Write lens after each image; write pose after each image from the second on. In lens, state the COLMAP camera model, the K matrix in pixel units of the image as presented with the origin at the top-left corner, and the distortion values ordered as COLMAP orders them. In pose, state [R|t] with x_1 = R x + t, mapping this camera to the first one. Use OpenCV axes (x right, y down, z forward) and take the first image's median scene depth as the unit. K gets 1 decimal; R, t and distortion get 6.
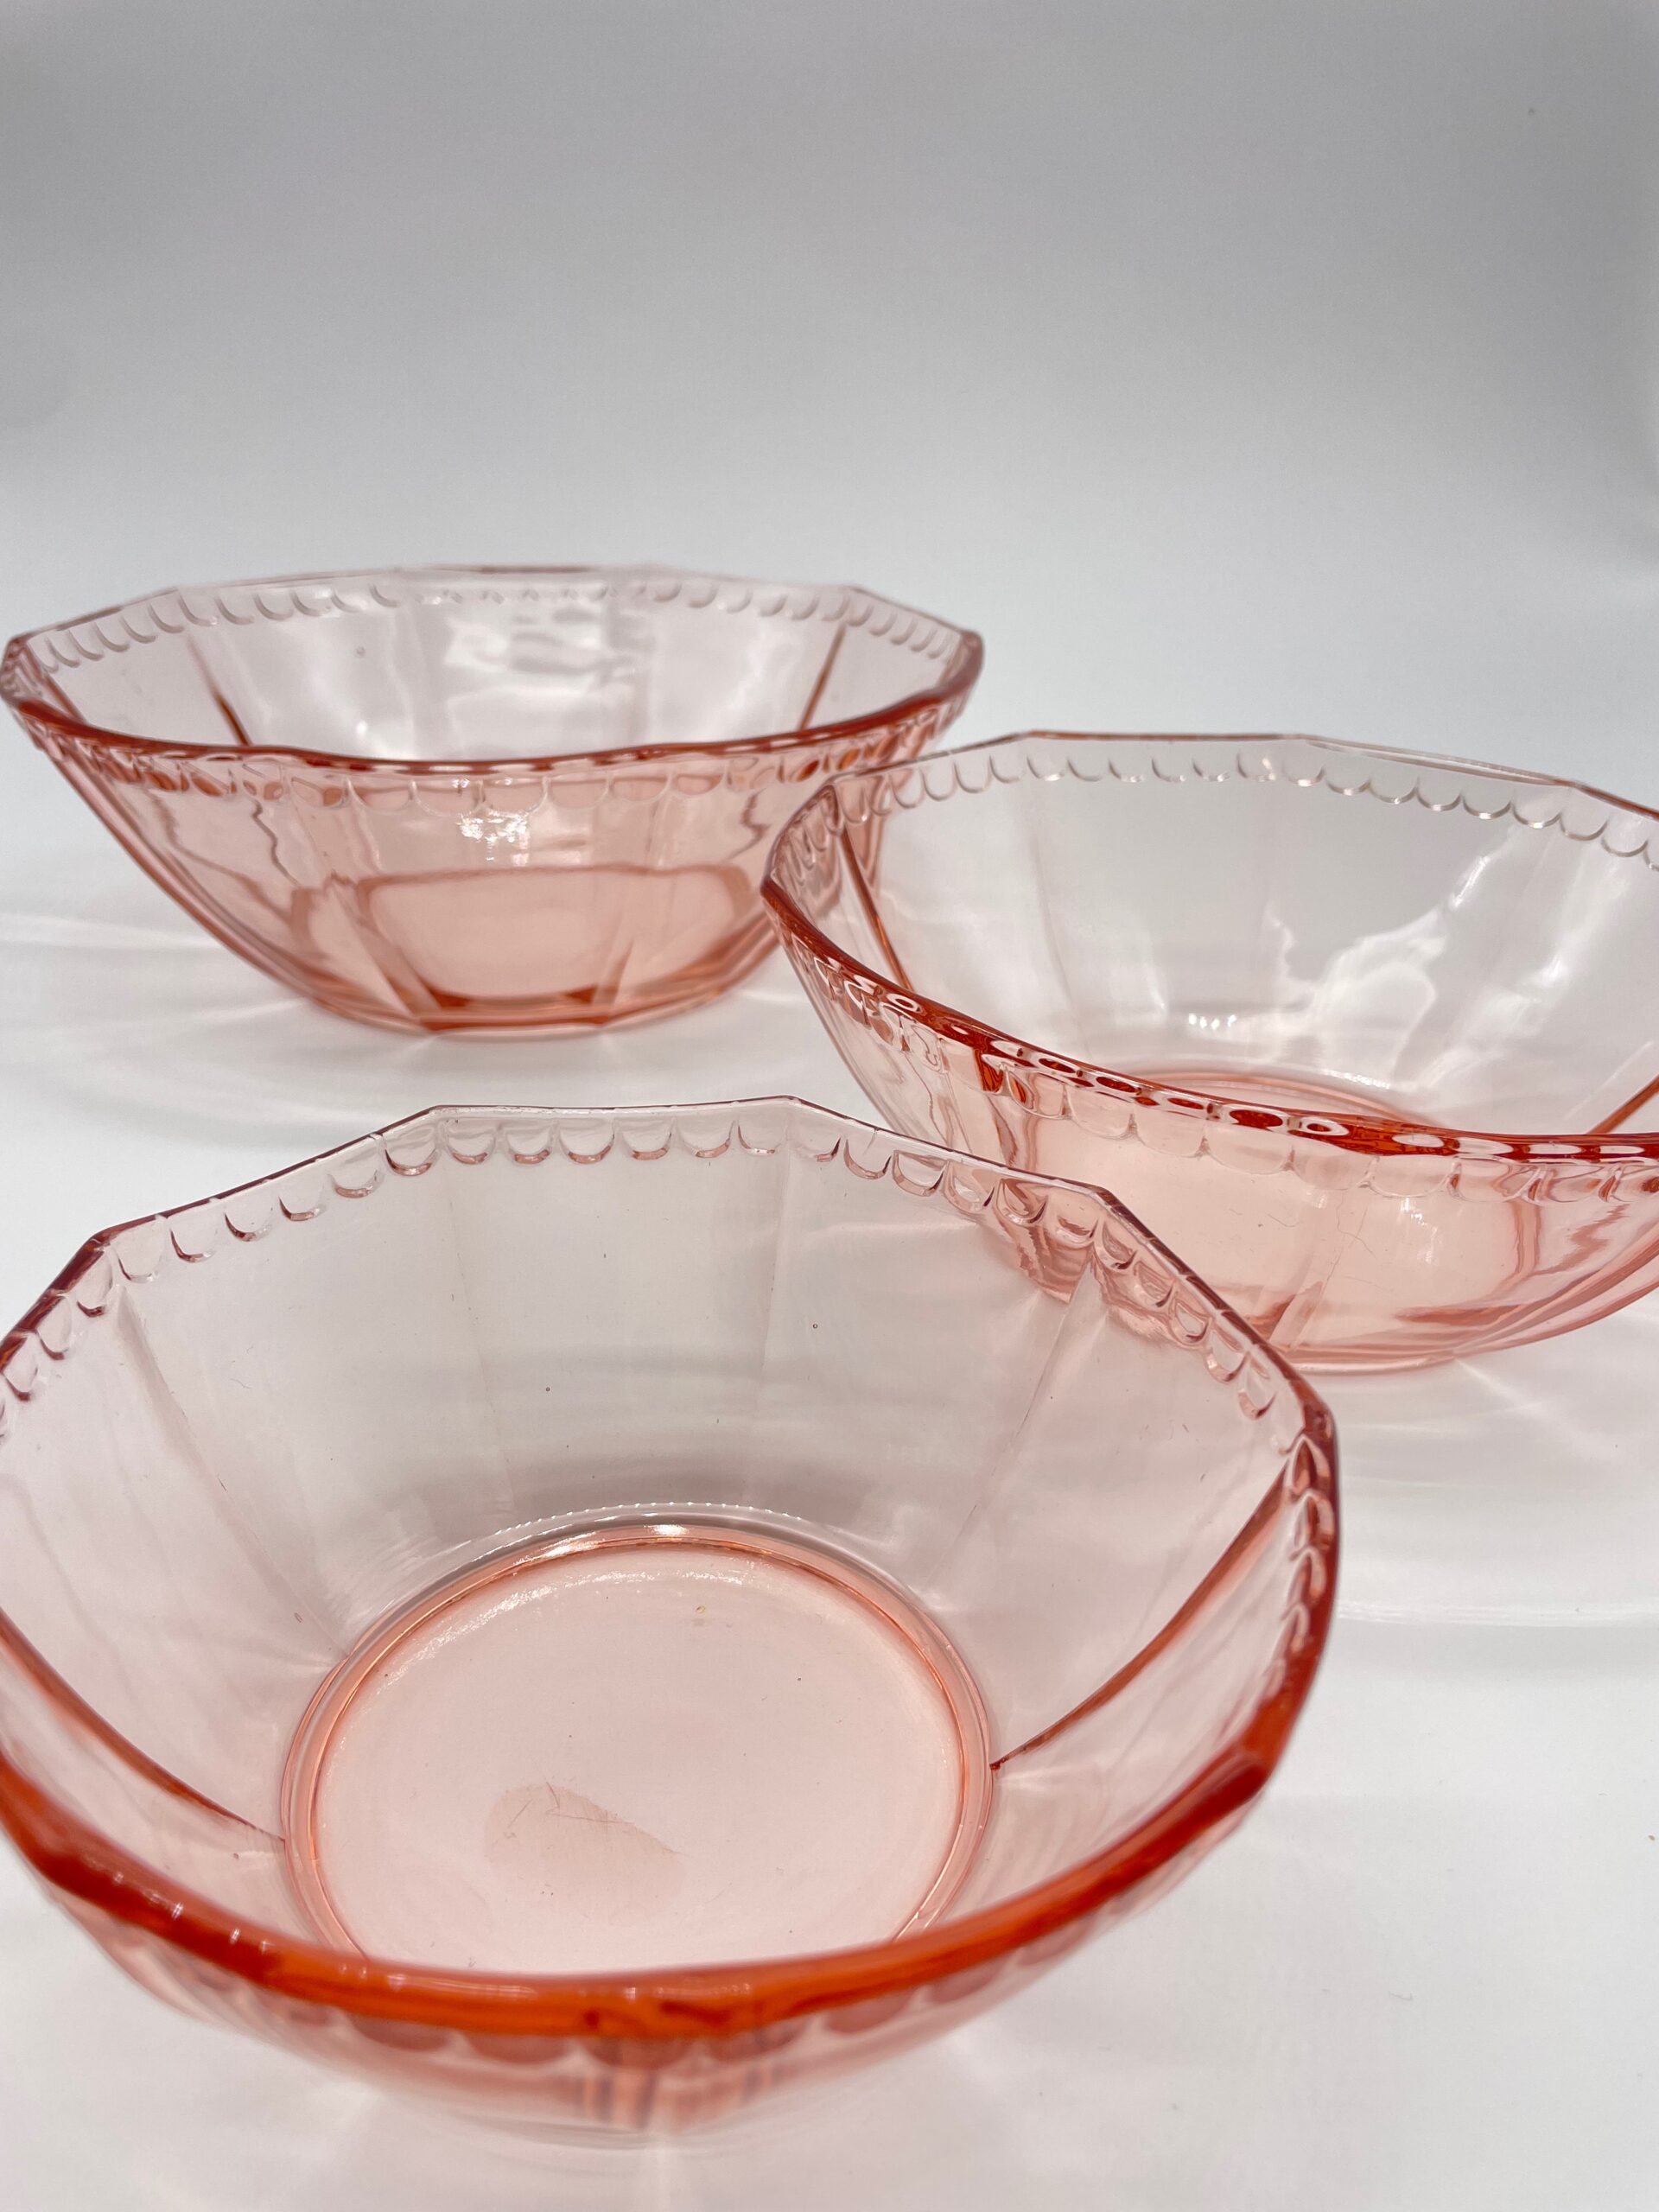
lens RADIAL K [[1701.6, 0, 829.5], [0, 1701.6, 1106.0], [0, 0, 1]] dist [0.003693, -0.003553]
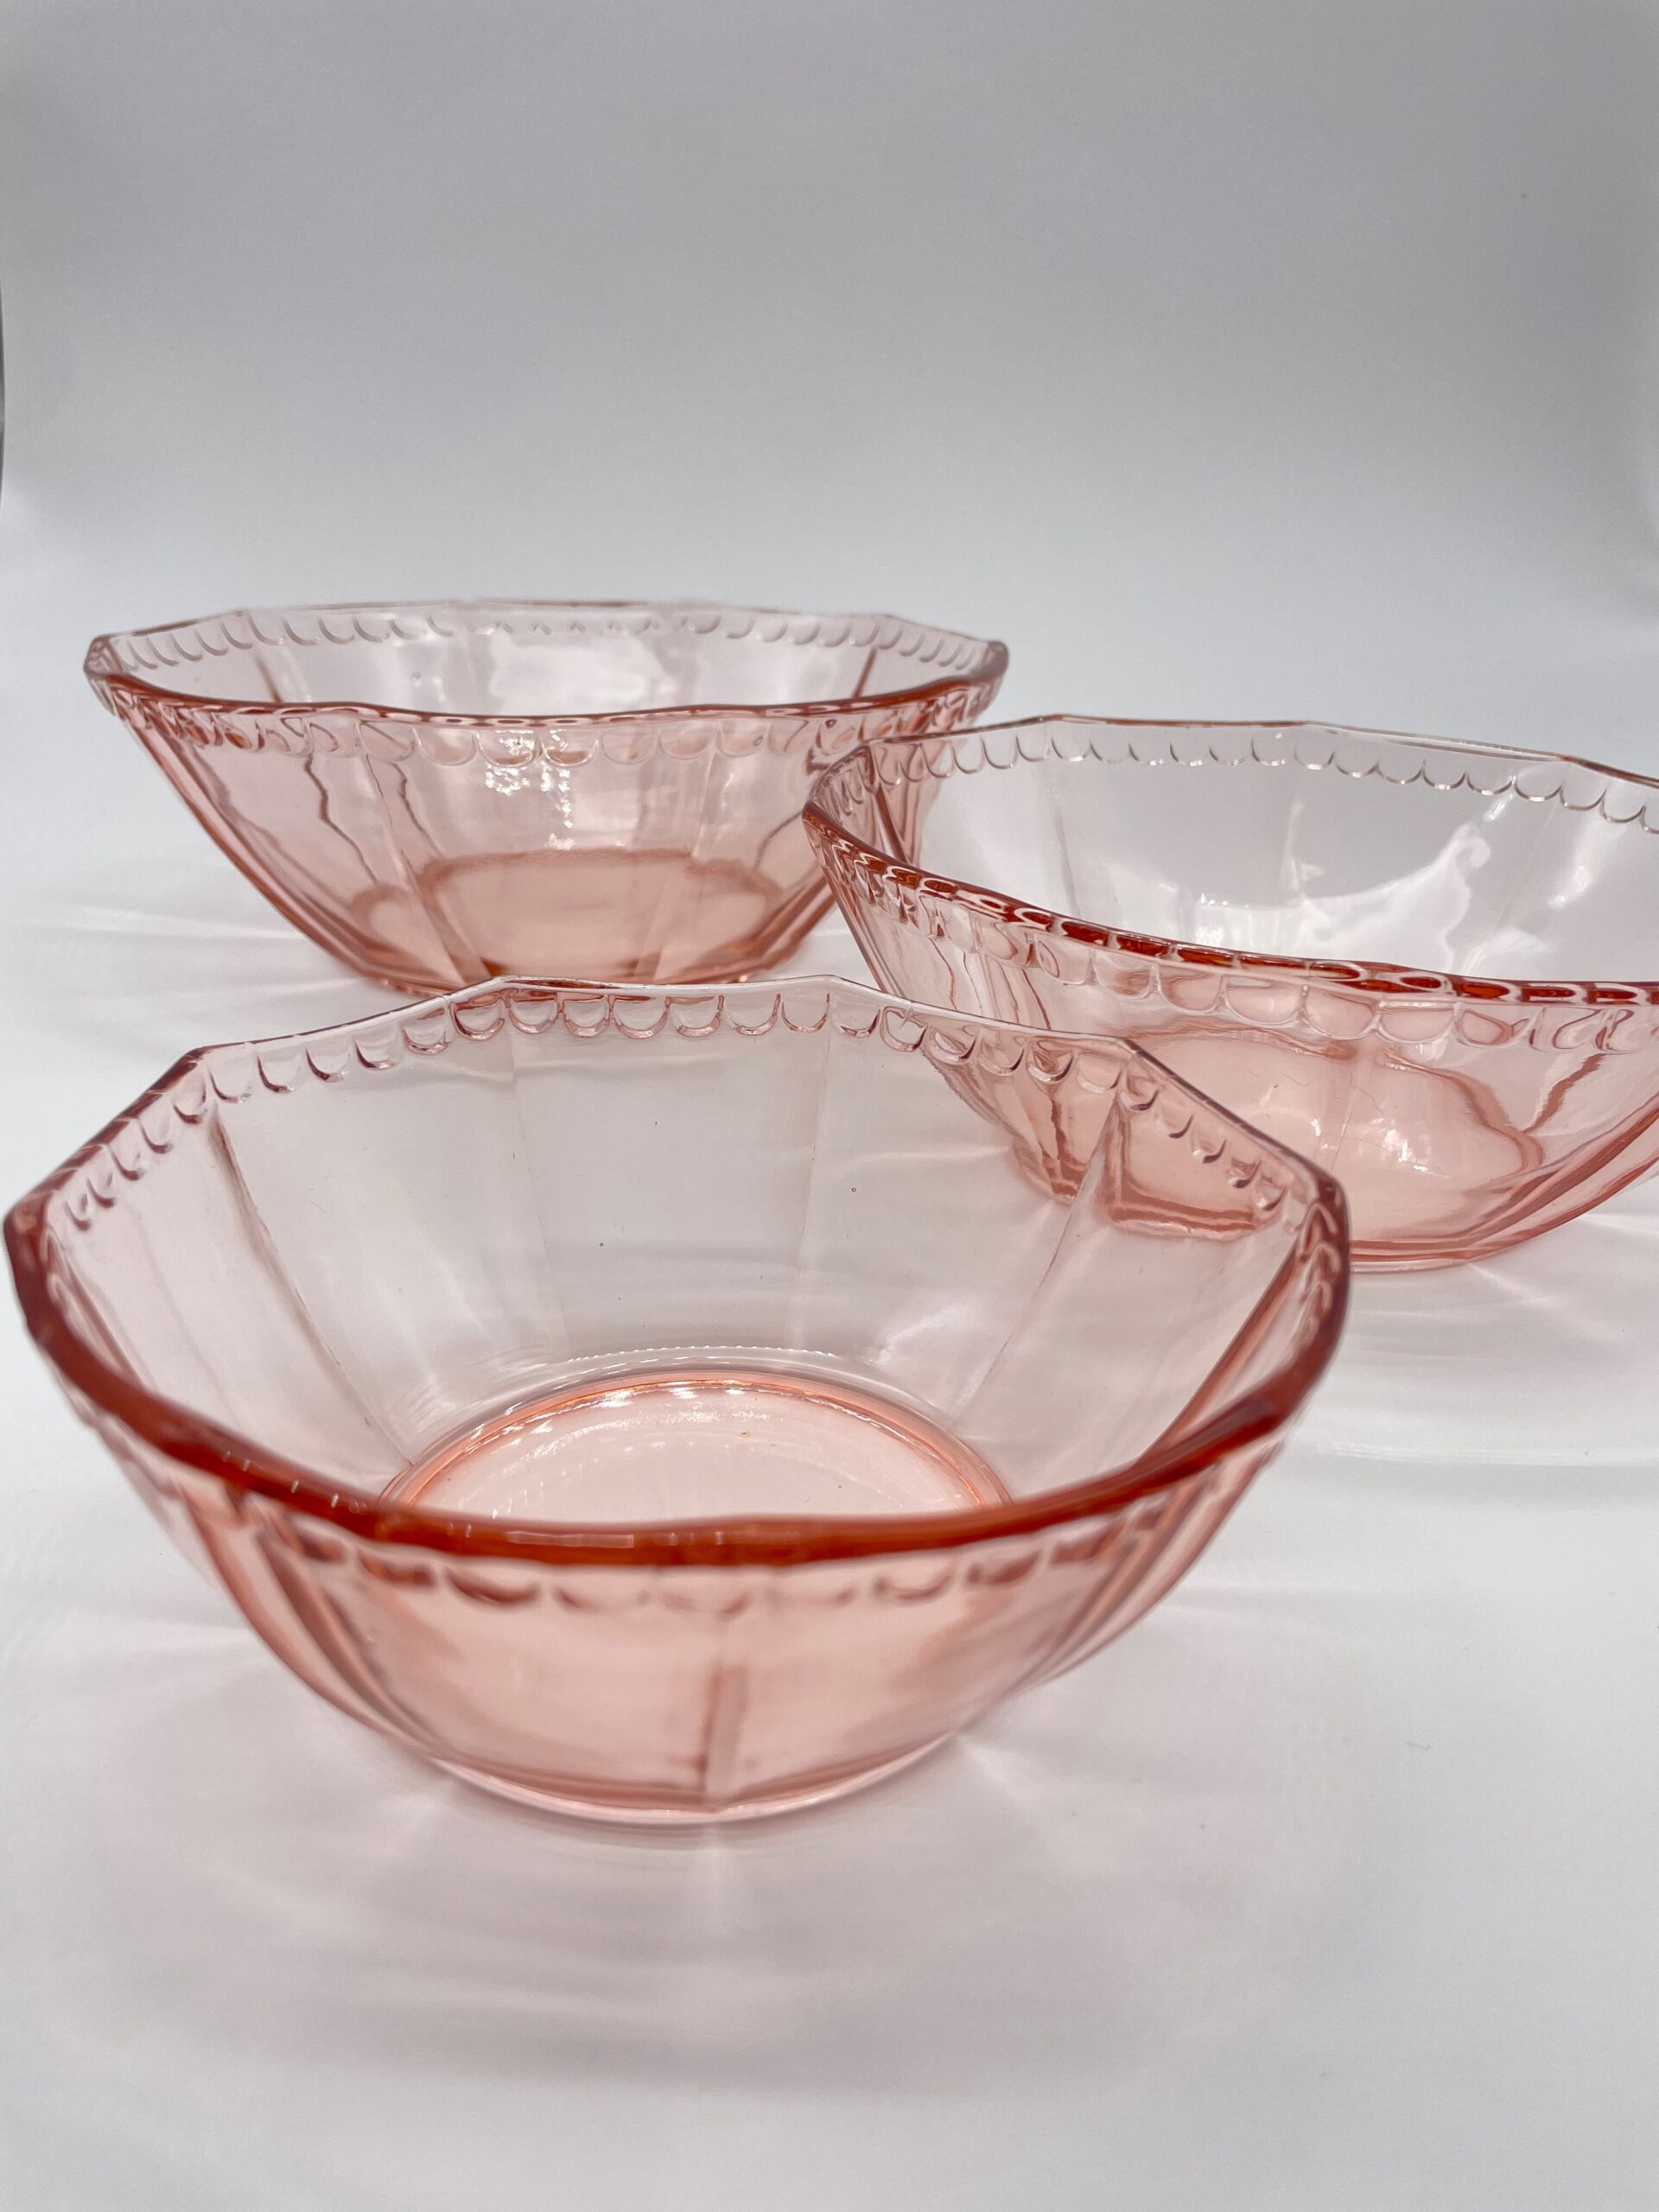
lens RADIAL K [[1701.6, 0, 829.5], [0, 1701.6, 1106.0], [0, 0, 1]] dist [0.003693, -0.003553]
pose [[0.999909, 0.005460, -0.012316, -0.007381], [-0.006383, 0.997078, -0.076119, 0.106019], [0.011864, 0.076191, 0.997023, -0.038484]]
